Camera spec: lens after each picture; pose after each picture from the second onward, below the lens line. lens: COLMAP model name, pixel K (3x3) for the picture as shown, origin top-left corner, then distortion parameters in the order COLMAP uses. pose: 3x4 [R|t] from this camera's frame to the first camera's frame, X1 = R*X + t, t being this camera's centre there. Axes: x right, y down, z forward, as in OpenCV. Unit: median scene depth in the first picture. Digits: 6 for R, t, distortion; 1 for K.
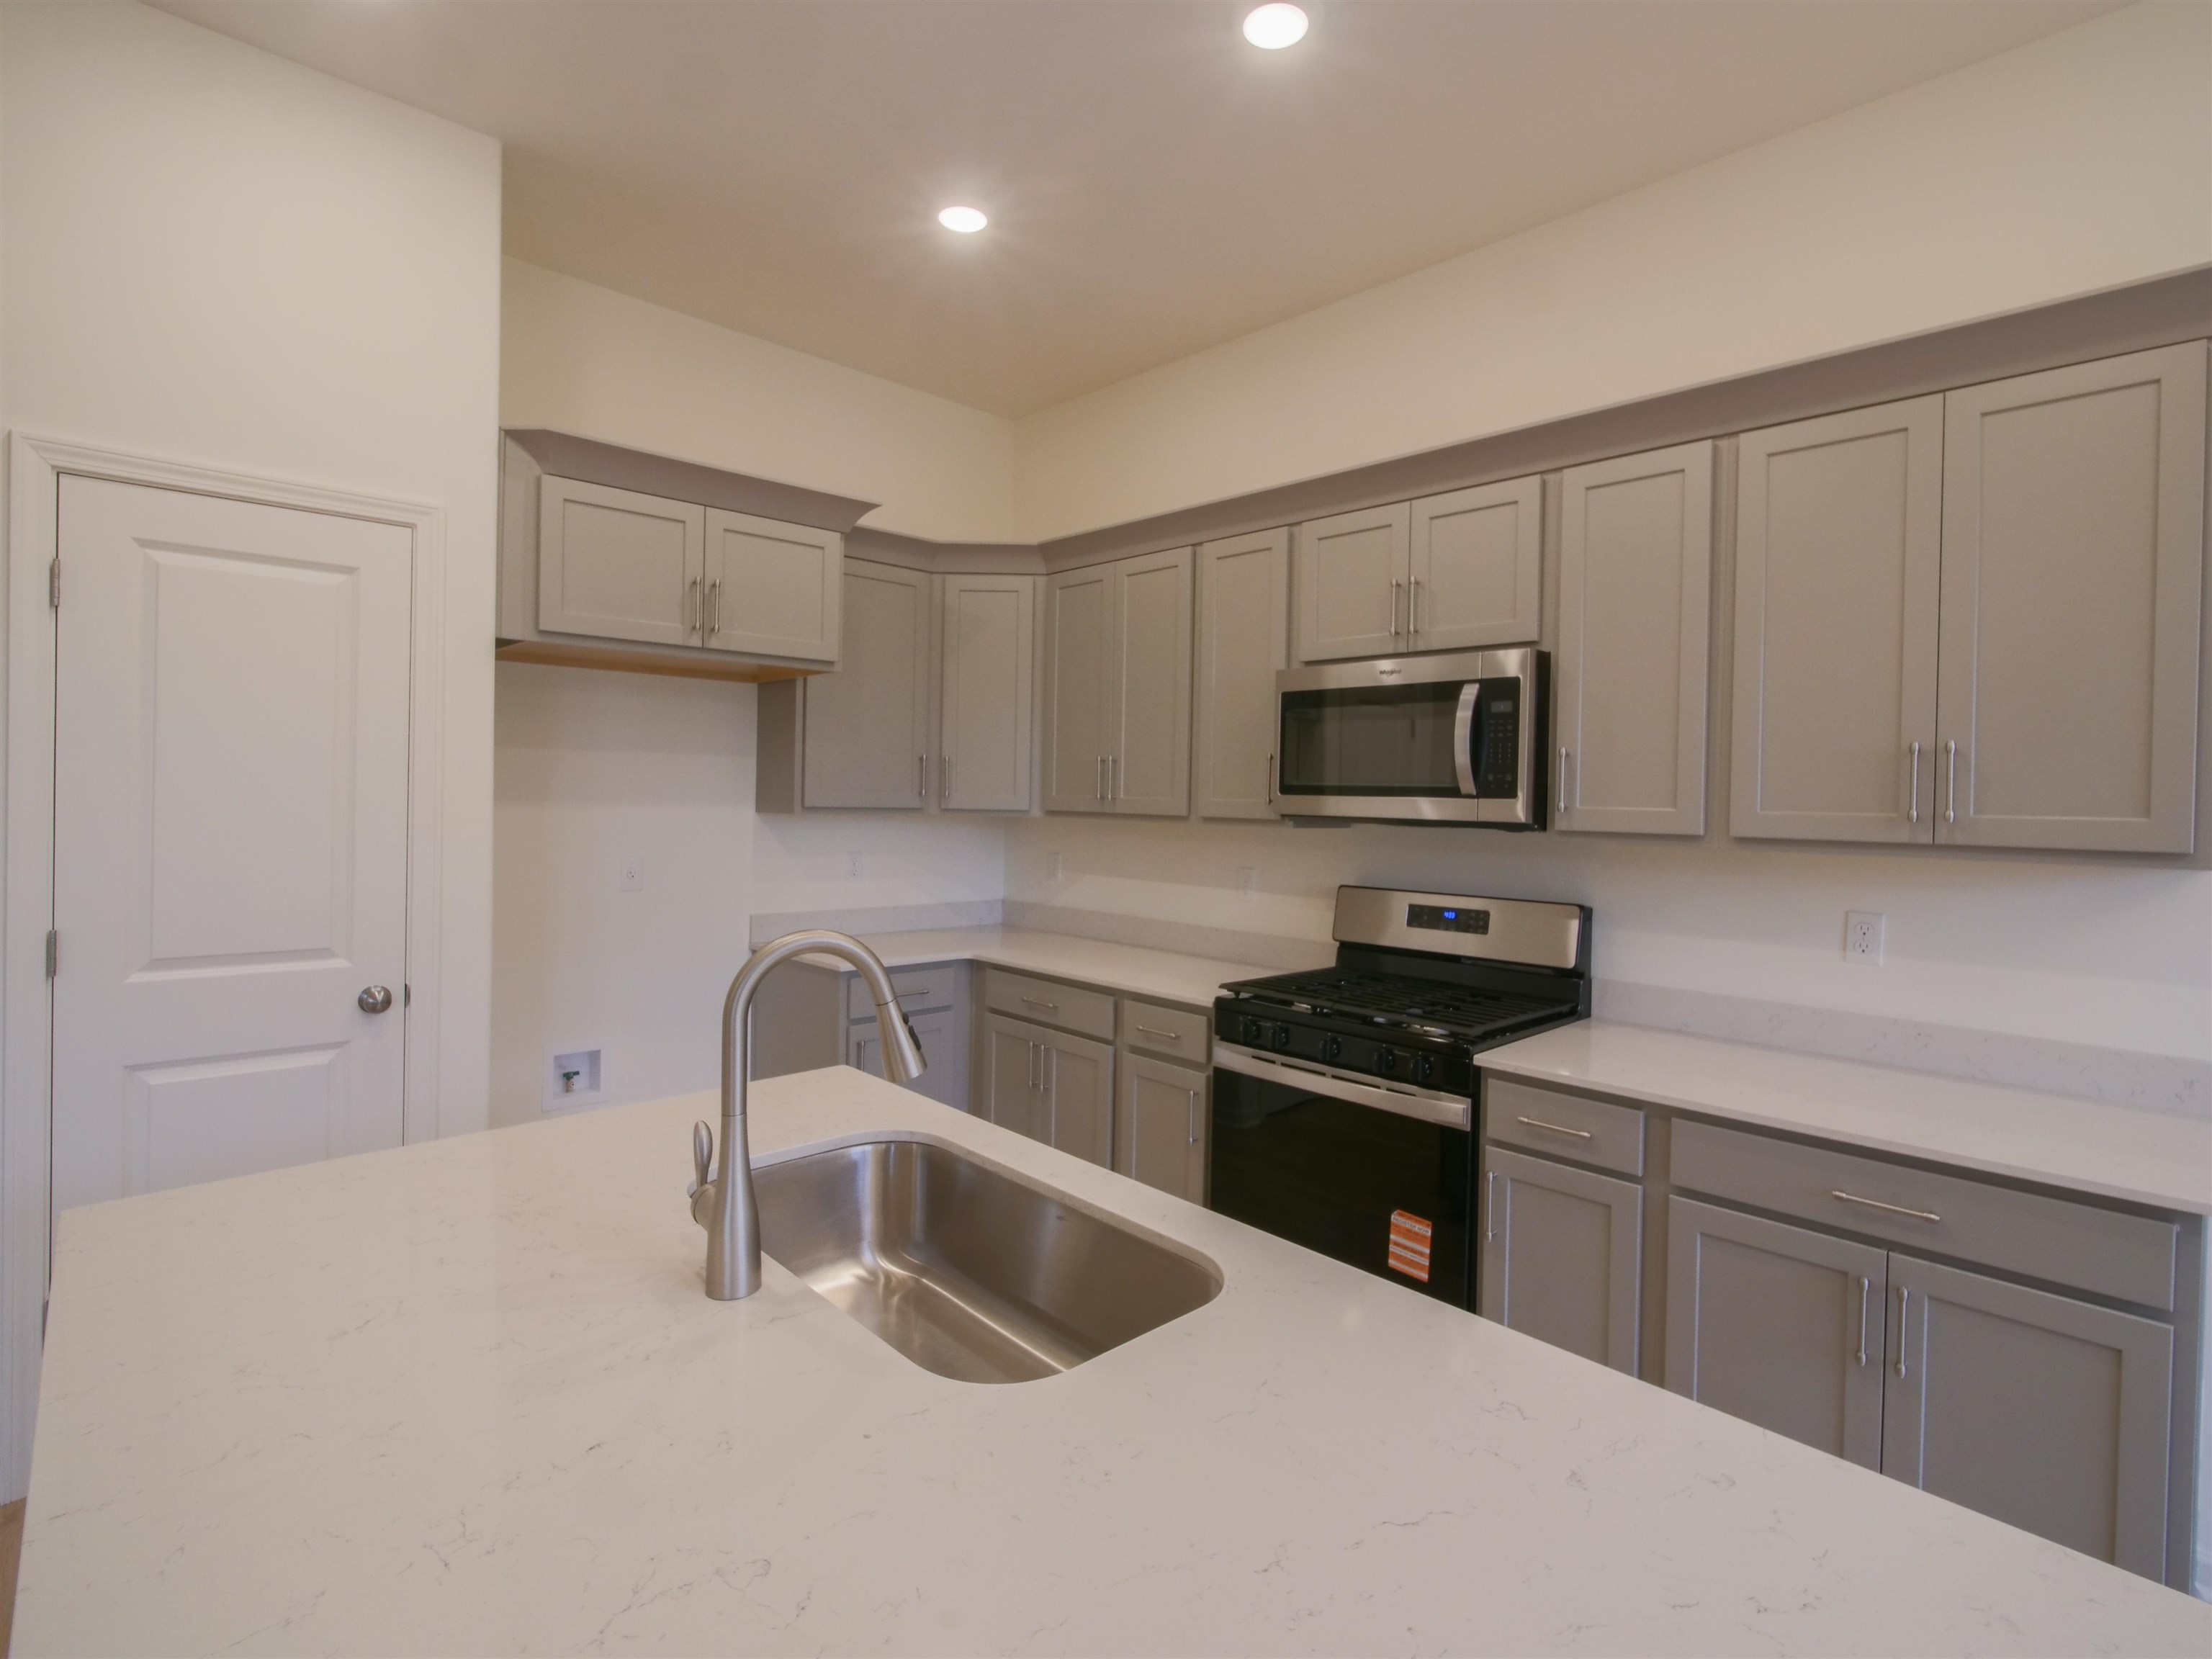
lens RADIAL K [[1071.6, 0, 1115.5], [0, 1071.6, 818.4], [0, 0, 1]] dist [-0.006790, -0.000280]
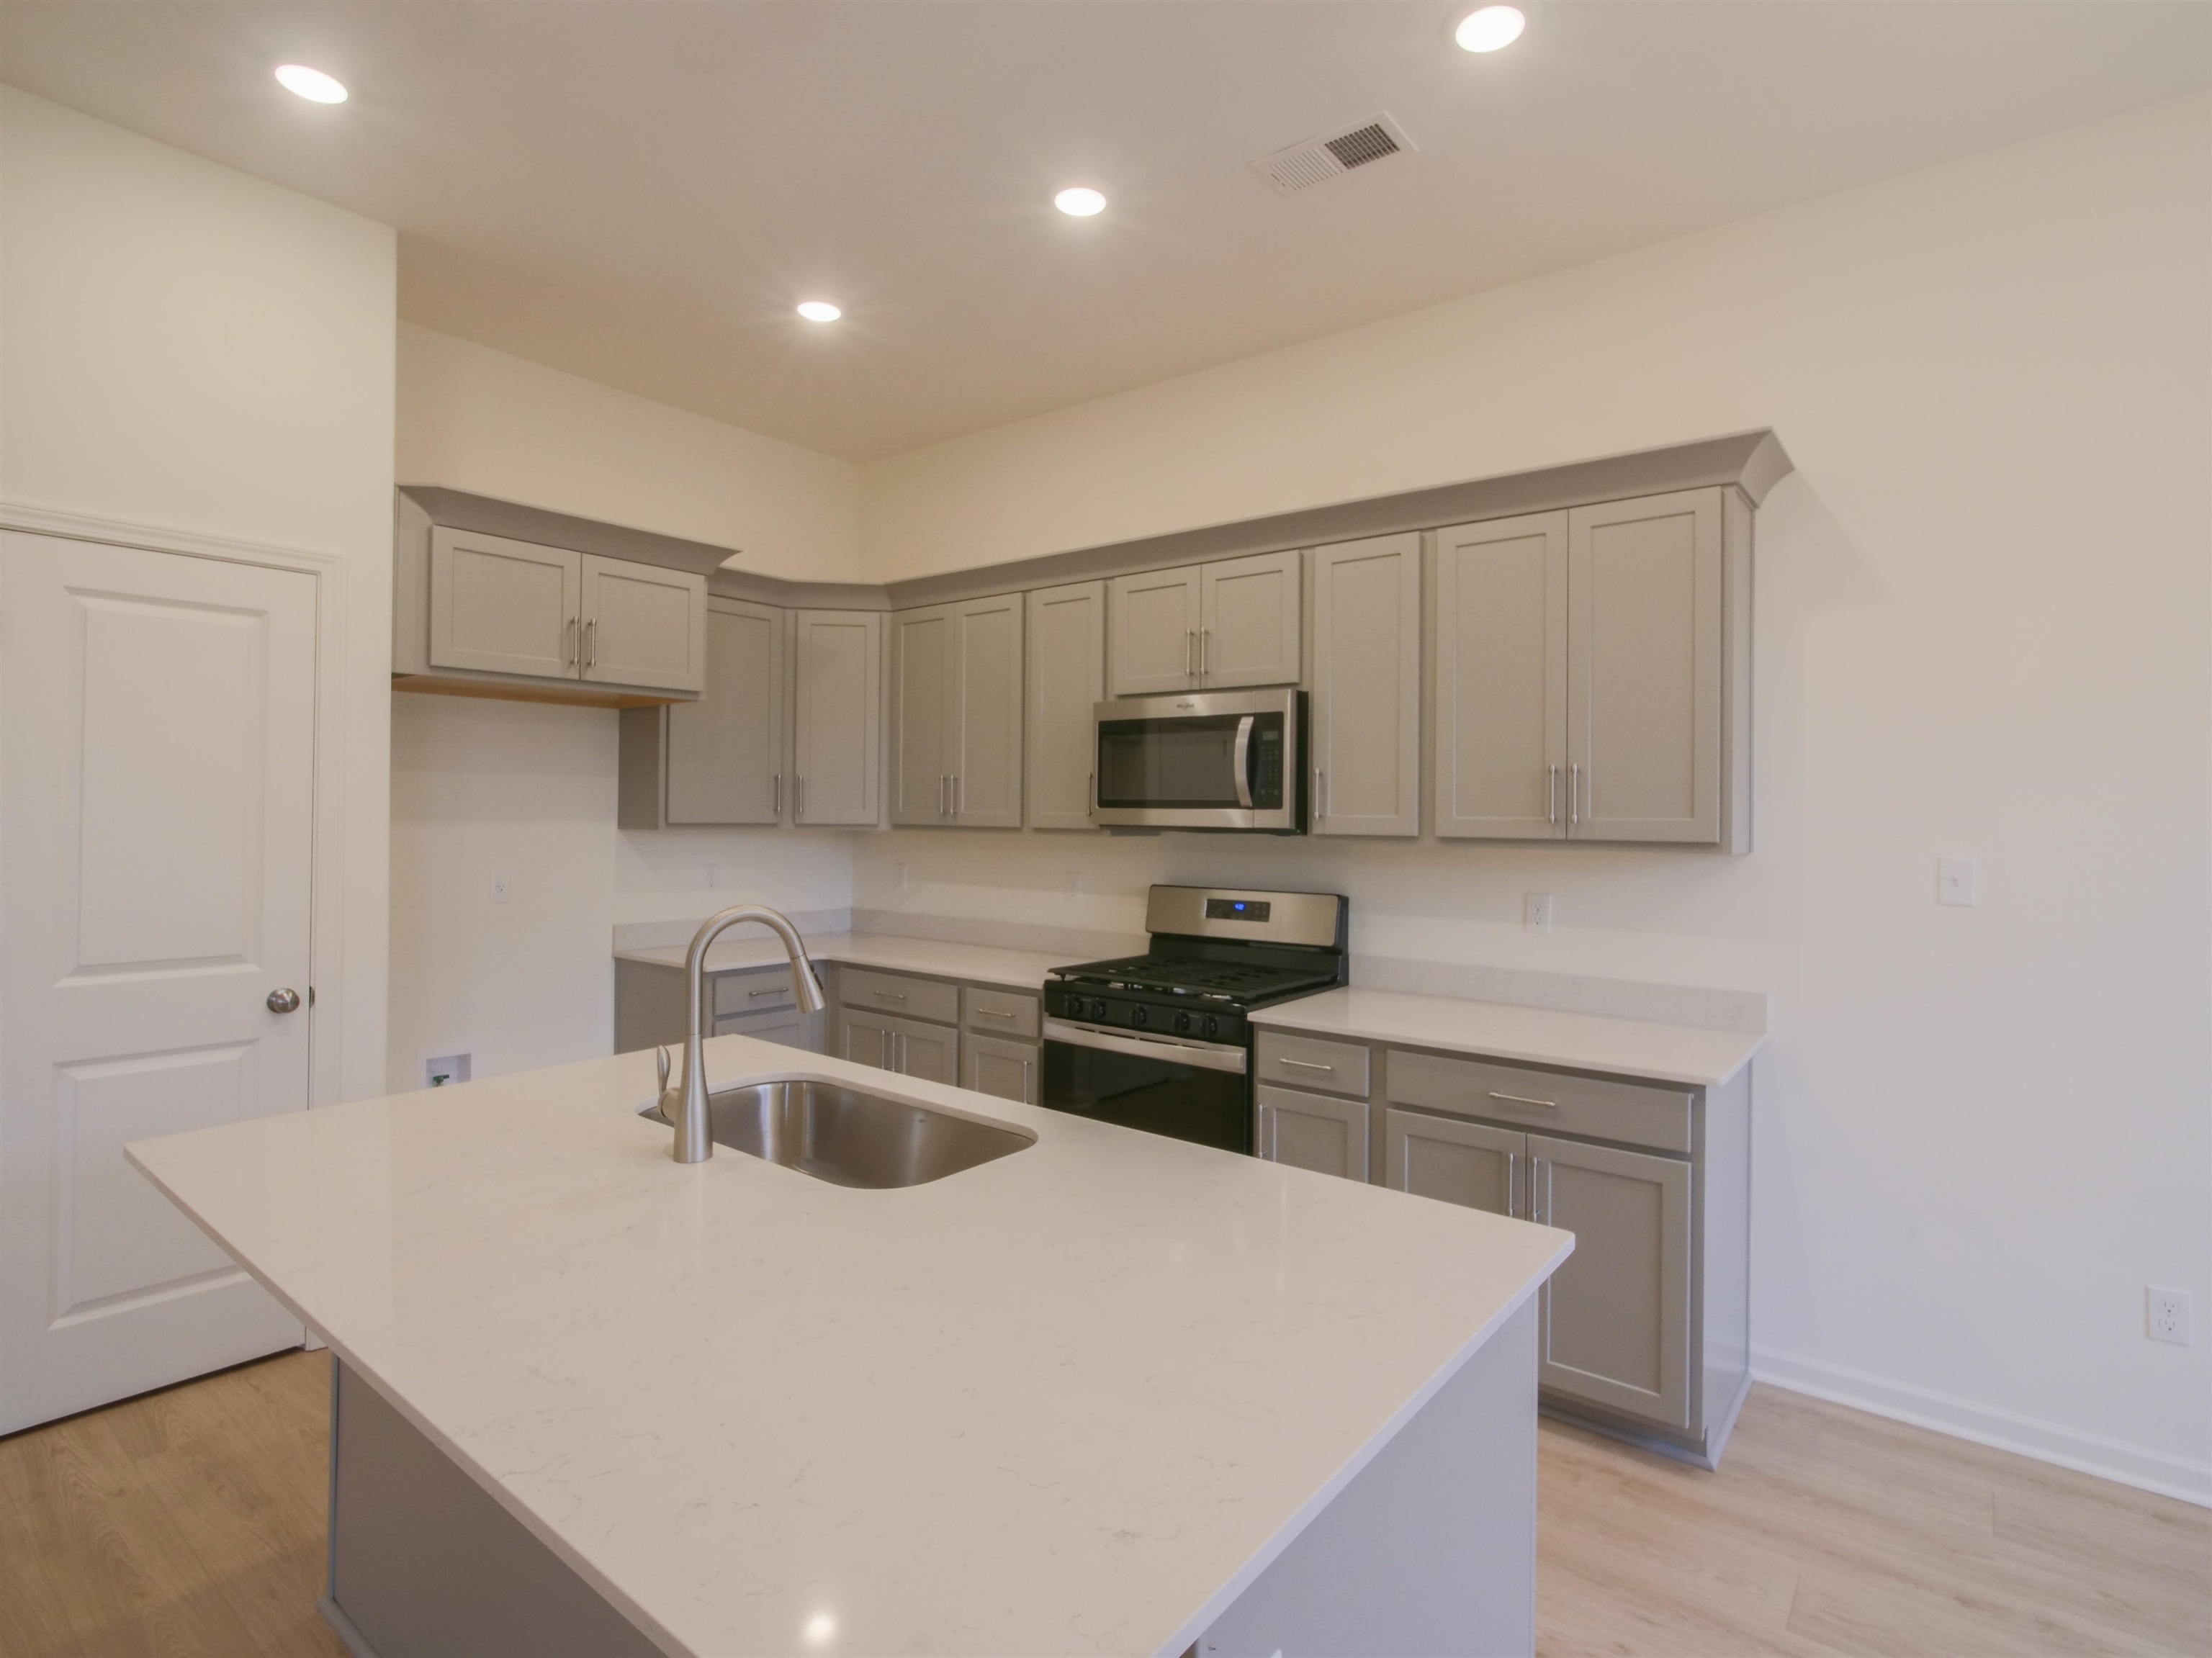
lens RADIAL K [[1135.9, 0, 1112.8], [0, 1135.9, 810.5], [0, 0, 1]] dist [0.004449, 0.000357]
pose [[0.990017, -0.009475, 0.140630, -0.007522], [0.012448, 0.999717, -0.020273, 0.007369], [-0.140398, 0.021822, 0.989855, -0.279102]]
